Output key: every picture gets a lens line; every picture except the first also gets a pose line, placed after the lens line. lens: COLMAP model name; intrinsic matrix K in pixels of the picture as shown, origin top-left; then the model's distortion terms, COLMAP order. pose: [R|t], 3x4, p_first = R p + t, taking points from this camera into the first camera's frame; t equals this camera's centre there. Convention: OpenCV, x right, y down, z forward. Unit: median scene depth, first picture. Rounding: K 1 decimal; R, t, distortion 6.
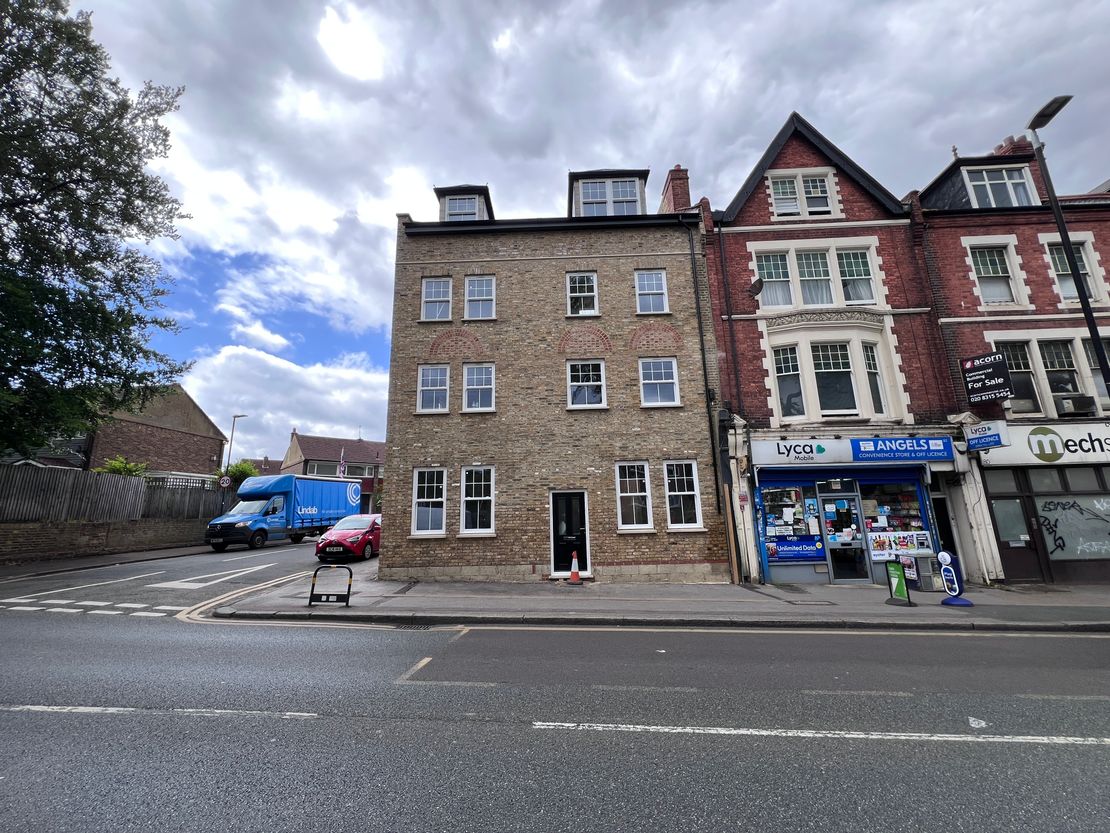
lens RADIAL K [[445.8, 0, 546.6], [0, 445.8, 412.7], [0, 0, 1]] dist [-0.004590, 0.001095]
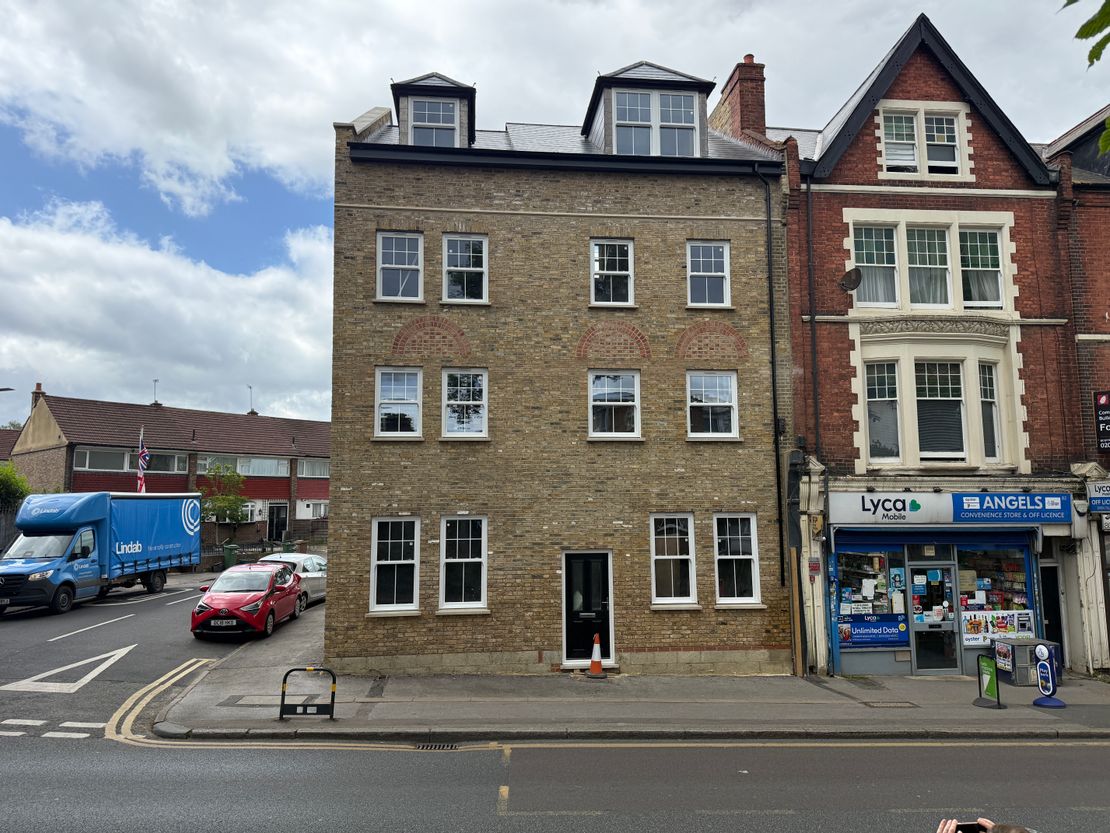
lens RADIAL K [[782.4, 0, 544.4], [0, 782.4, 420.3], [0, 0, 1]] dist [0.058761, -0.075500]
pose [[0.991774, 0.029904, 0.124456, -0.185570], [-0.042835, 0.993805, 0.102553, -0.168183], [-0.120618, -0.107041, 0.986911, -0.244494]]
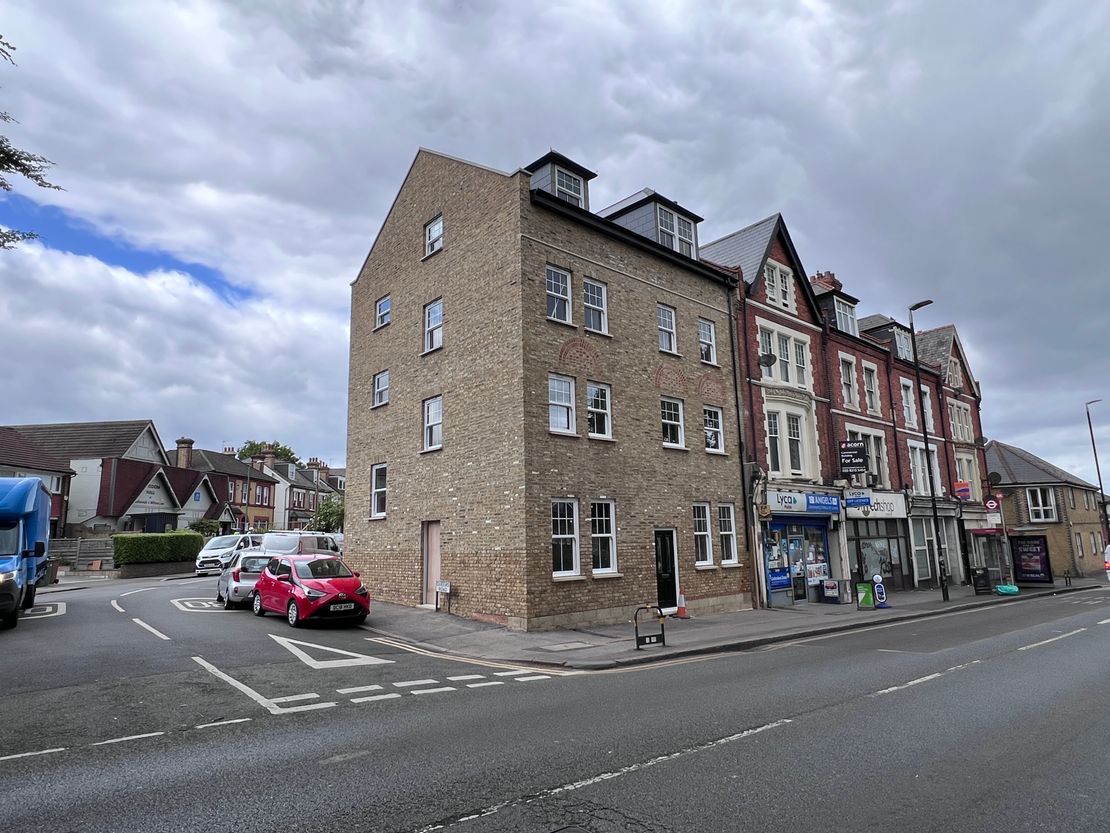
lens RADIAL K [[683.5, 0, 545.8], [0, 683.5, 409.1], [0, 0, 1]] dist [-0.014440, 0.003555]
pose [[0.710149, 0.140378, 0.689914, -1.212234], [-0.149707, 0.987620, -0.046855, 0.020257], [-0.687950, -0.070011, 0.722373, 0.089558]]
